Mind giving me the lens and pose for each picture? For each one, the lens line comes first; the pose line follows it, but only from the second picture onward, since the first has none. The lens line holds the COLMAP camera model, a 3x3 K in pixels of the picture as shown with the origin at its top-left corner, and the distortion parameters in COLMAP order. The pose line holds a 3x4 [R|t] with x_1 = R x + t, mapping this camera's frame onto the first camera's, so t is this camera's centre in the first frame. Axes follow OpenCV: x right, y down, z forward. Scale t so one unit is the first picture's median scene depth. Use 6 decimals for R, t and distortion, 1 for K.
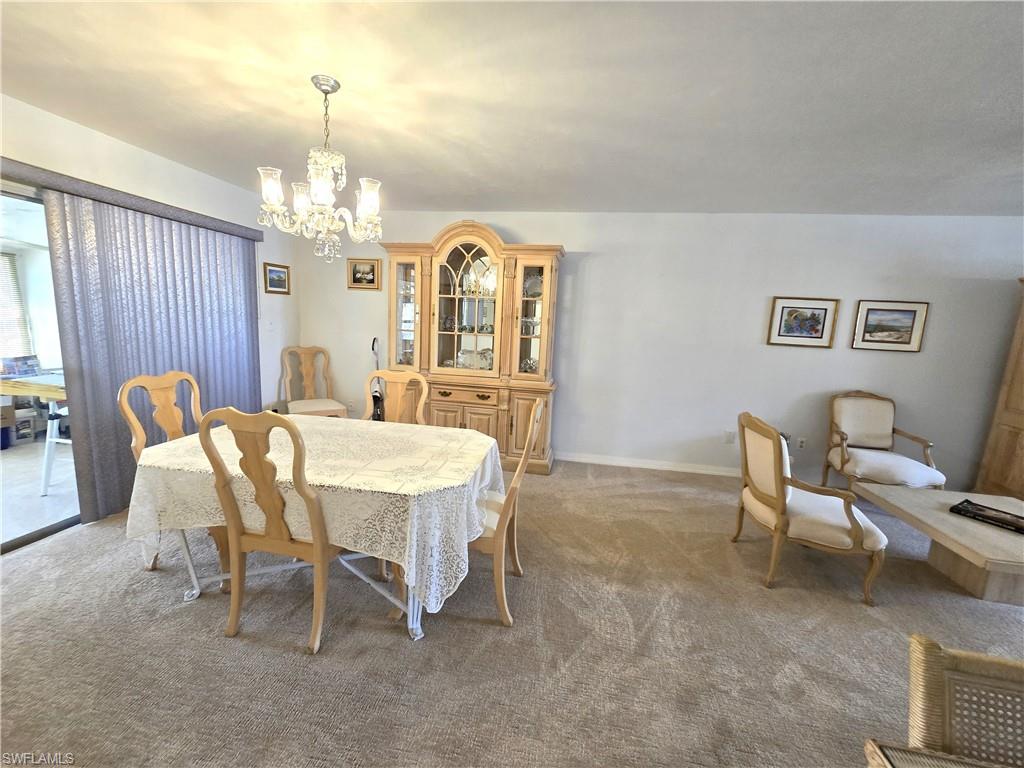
lens RADIAL K [[424.4, 0, 512.0], [0, 424.4, 384.0], [0, 0, 1]] dist [0.002517, 0.000136]
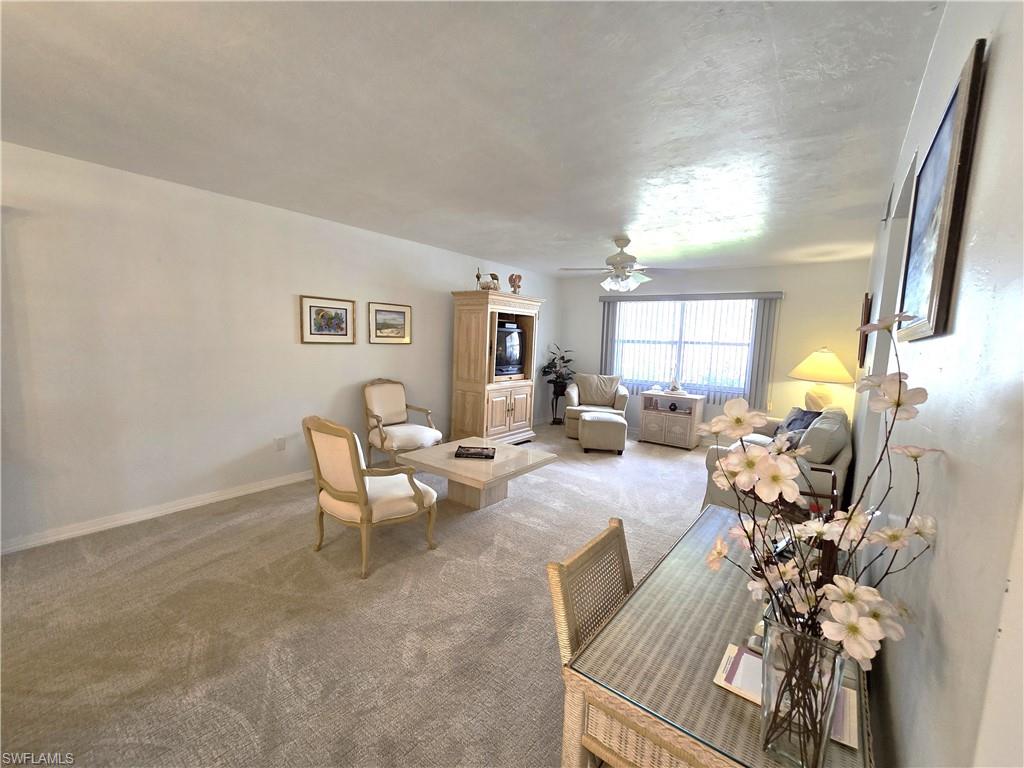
lens RADIAL K [[424.4, 0, 512.0], [0, 424.4, 384.0], [0, 0, 1]] dist [0.002517, 0.000136]
pose [[0.483086, -0.131286, 0.865674, -0.048244], [0.124519, 0.988947, 0.080494, -0.023682], [-0.866674, 0.068908, 0.494094, 0.116995]]
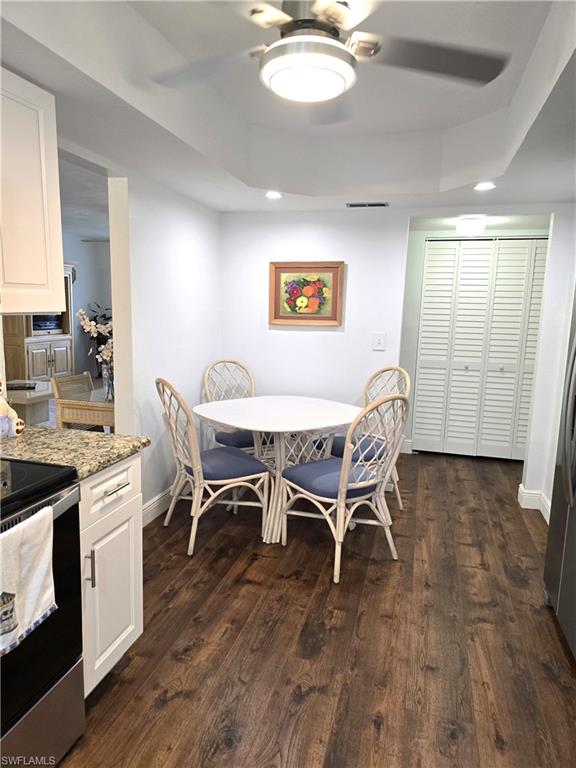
lens RADIAL K [[533.4, 0, 288.0], [0, 533.4, 384.0], [0, 0, 1]] dist [0.003077, -0.001486]
pose [[0.113276, -0.196668, 0.973905, -0.766638], [0.137706, 0.973861, 0.180642, 0.023865], [-0.983974, 0.113650, 0.137398, -0.354746]]
